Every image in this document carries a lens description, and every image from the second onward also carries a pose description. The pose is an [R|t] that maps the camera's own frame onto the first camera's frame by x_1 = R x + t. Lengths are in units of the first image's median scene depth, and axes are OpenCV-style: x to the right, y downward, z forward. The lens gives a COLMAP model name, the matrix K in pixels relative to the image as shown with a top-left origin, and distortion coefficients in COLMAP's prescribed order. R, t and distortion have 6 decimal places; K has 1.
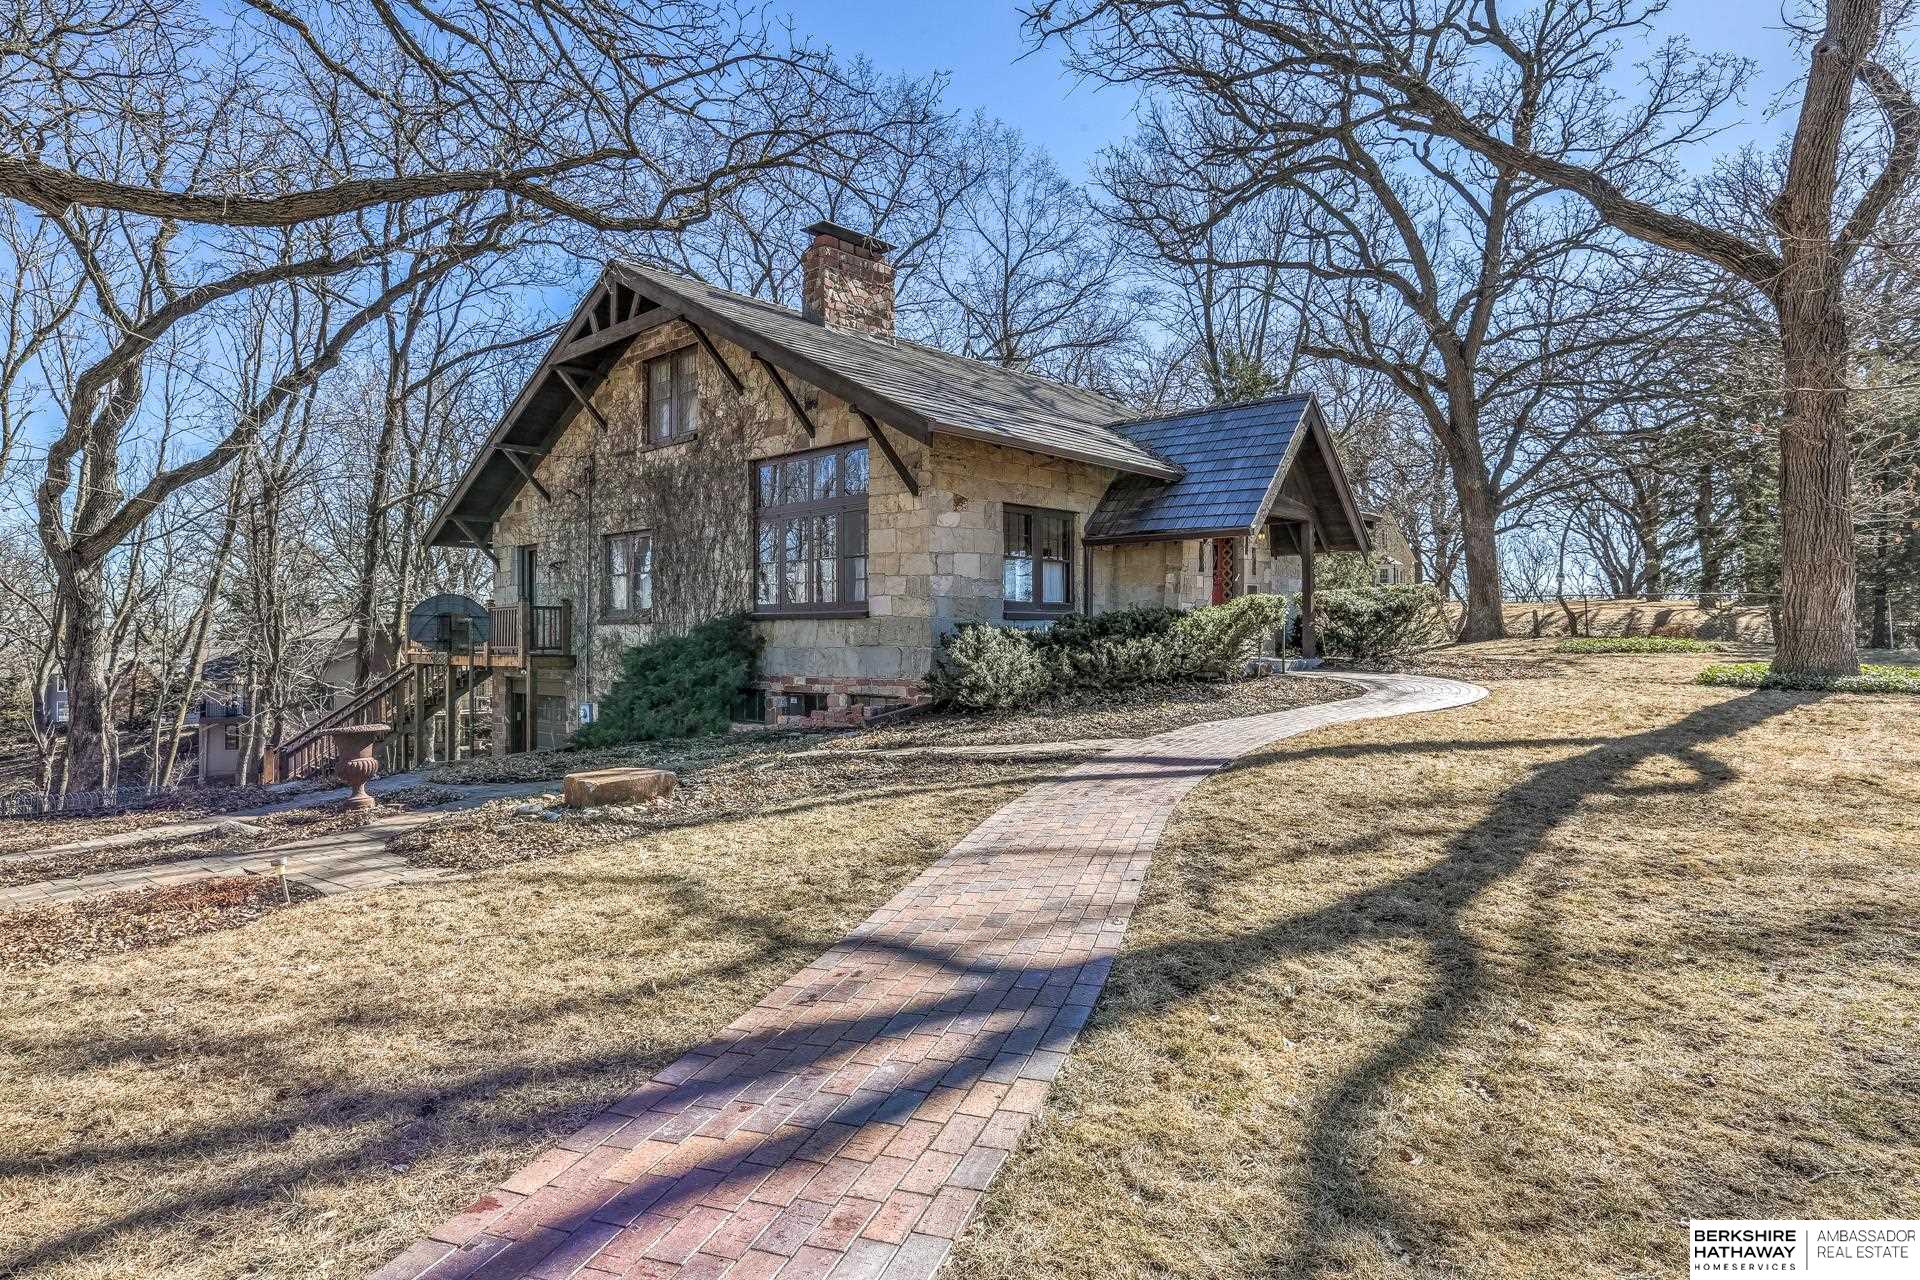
lens RADIAL K [[1079.6, 0, 961.3], [0, 1079.6, 623.9], [0, 0, 1]] dist [-0.012218, 0.043523]
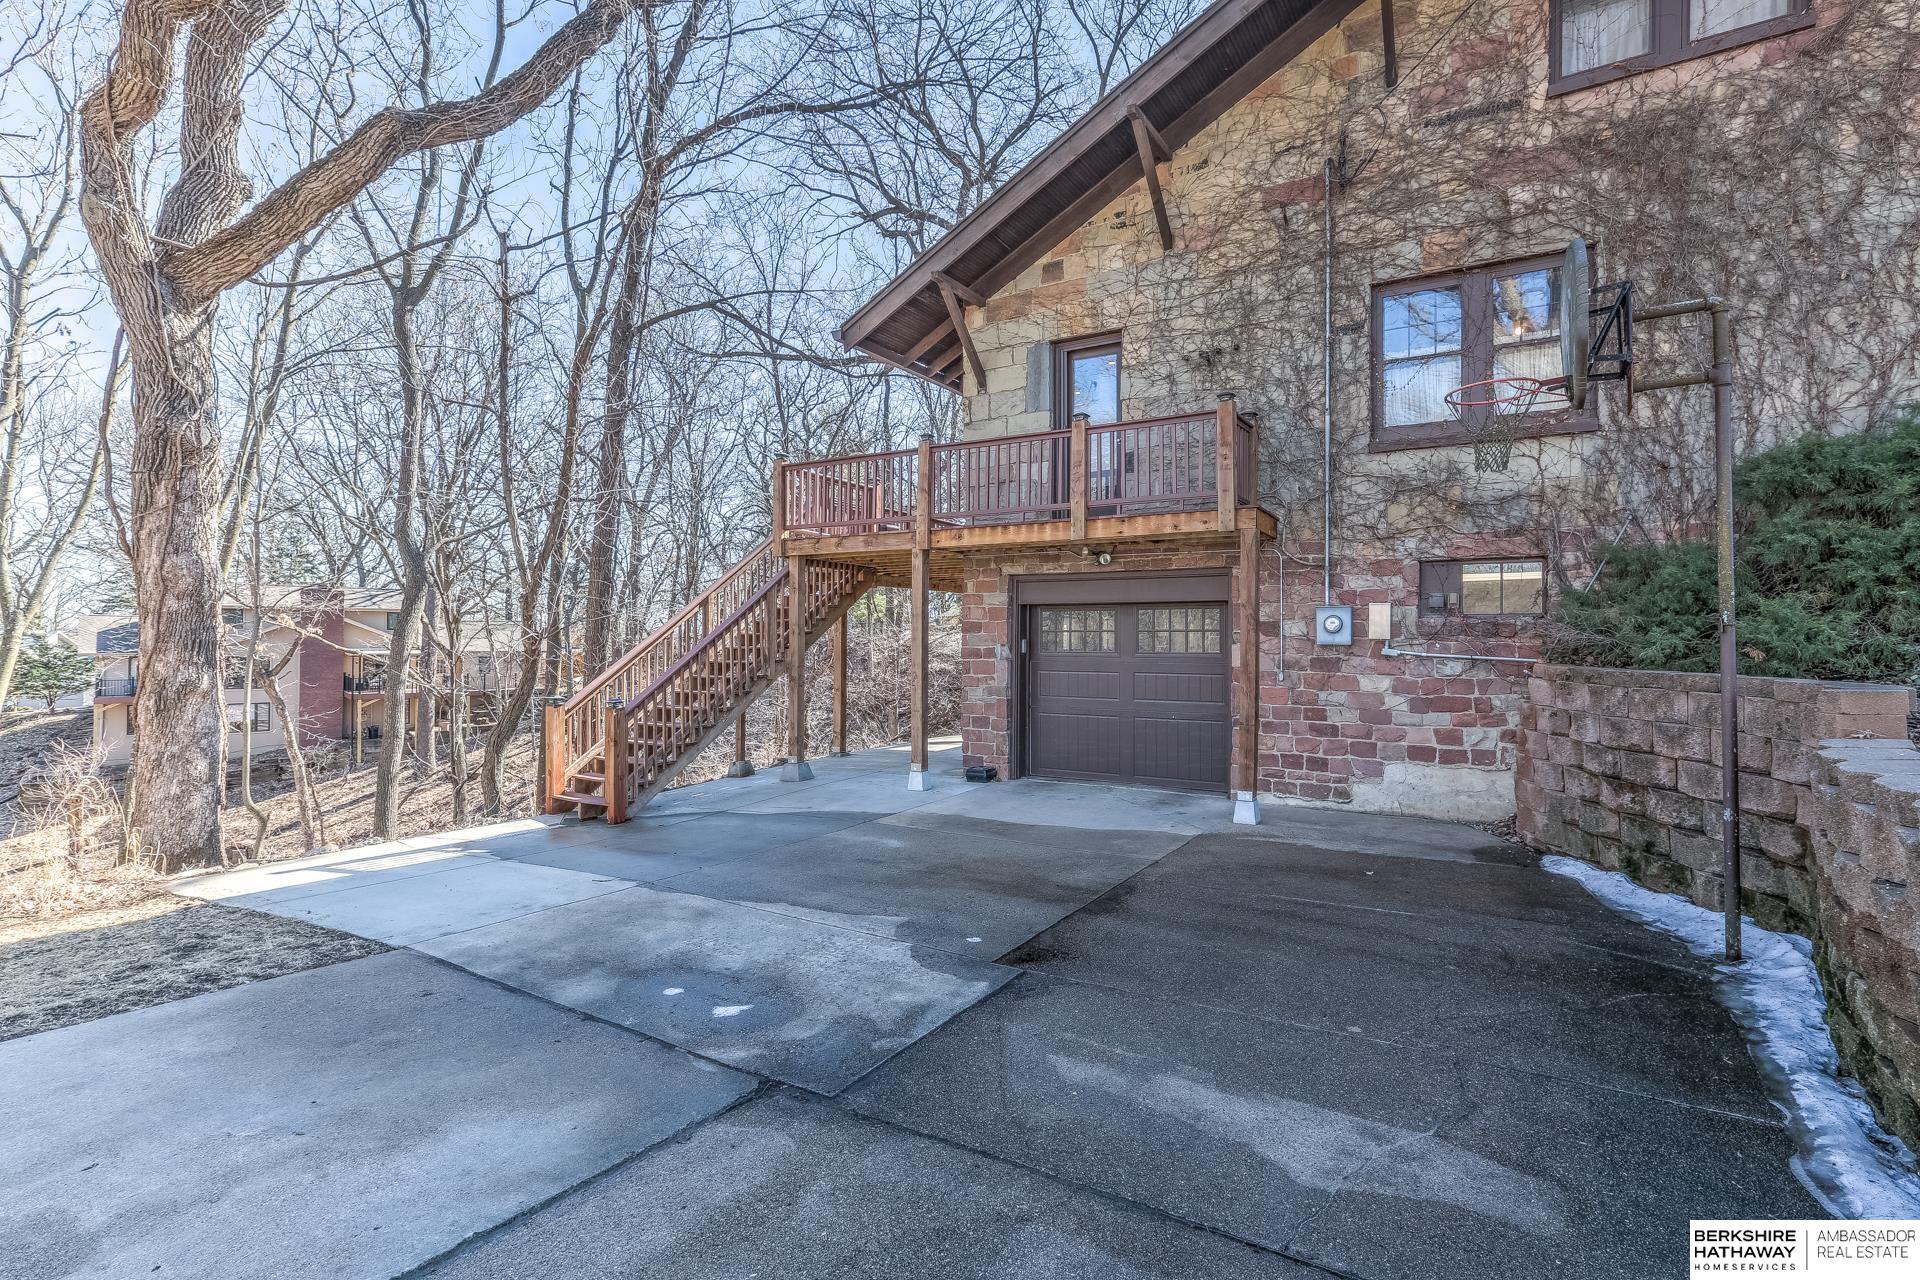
lens RADIAL K [[907.2, 0, 960.7], [0, 907.2, 622.1], [0, 0, 1]] dist [-0.022818, 0.021894]
pose [[0.977778, 0.014436, 0.209147, -0.688563], [-0.012430, 0.999863, -0.010899, 0.099082], [-0.209276, 0.008057, 0.977823, 0.685371]]
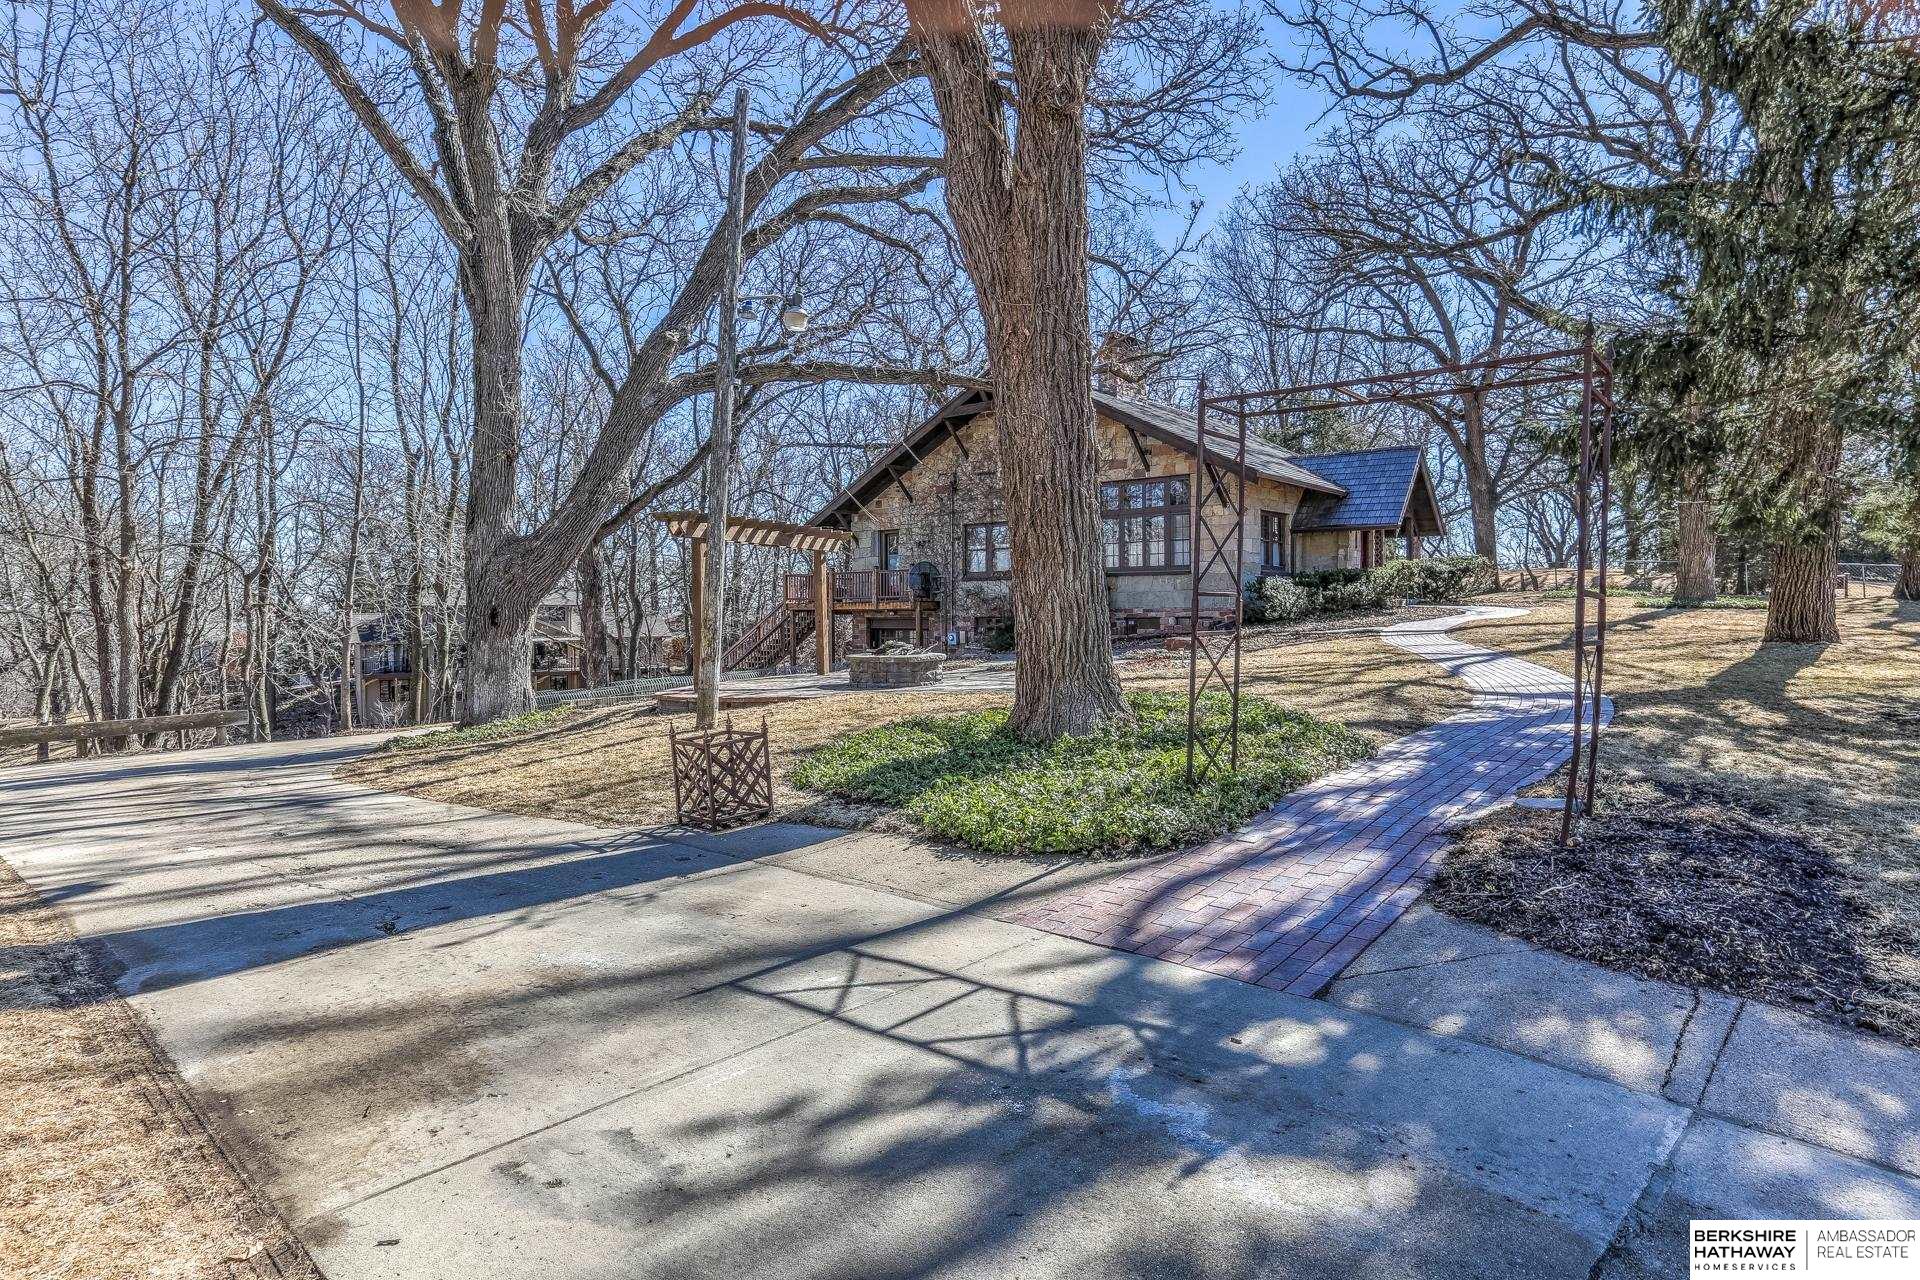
lens RADIAL K [[1094.8, 0, 966.4], [0, 1094.8, 622.4], [0, 0, 1]] dist [-0.002825, 0.047657]
pose [[0.997856, -0.005216, 0.065241, -0.483871], [0.003707, 0.999723, 0.023232, 0.026032], [-0.065344, -0.022940, 0.997599, -0.666556]]
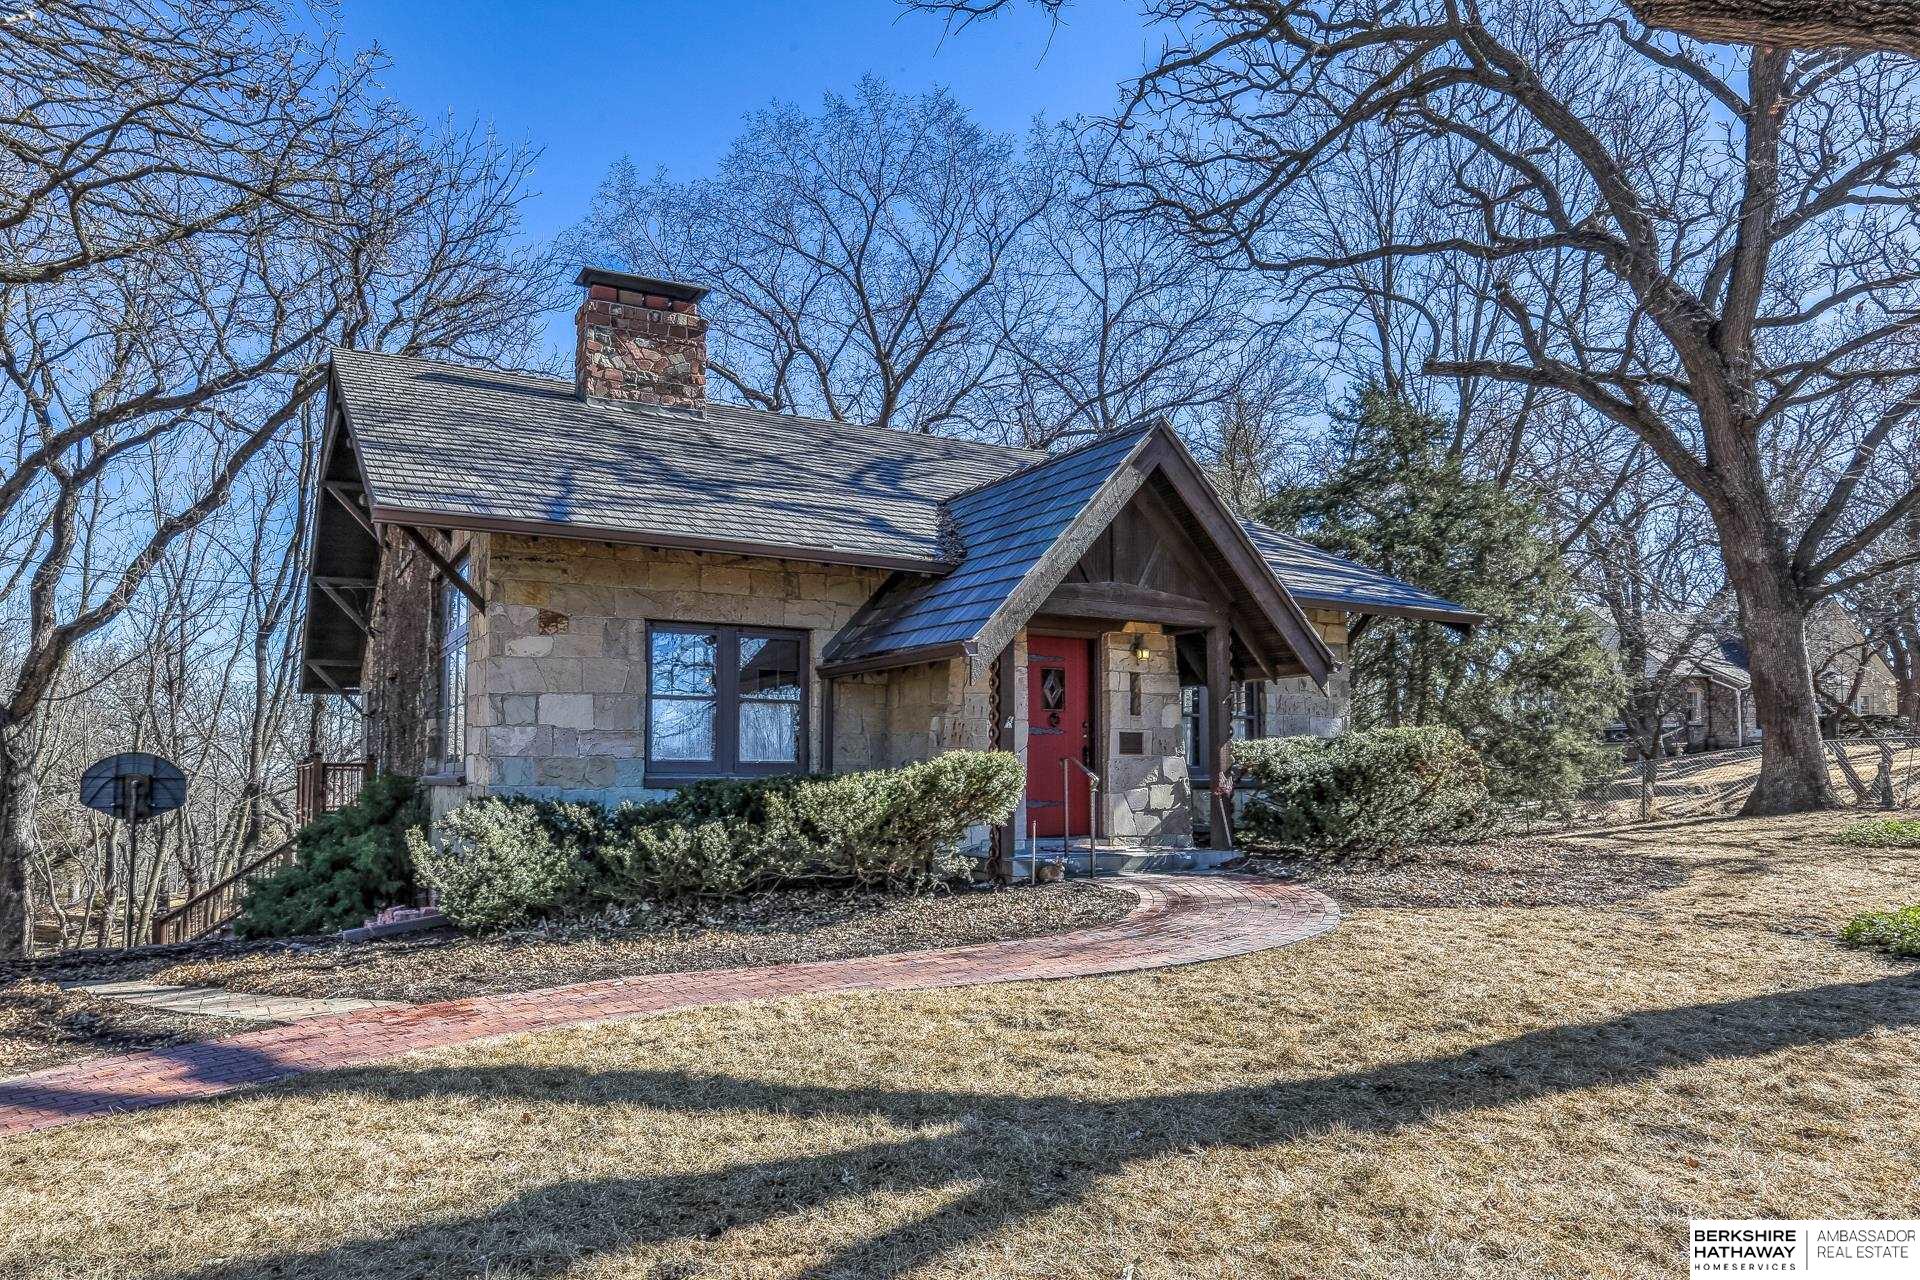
lens RADIAL K [[1221.4, 0, 846.5], [0, 1221.4, 698.8], [0, 0, 1]] dist [0.007188, 0.002417]
pose [[0.932743, -0.019941, -0.359991, 0.375410], [0.000090, 0.998482, -0.055076, -0.015339], [0.360543, 0.051339, 0.931329, 0.274130]]
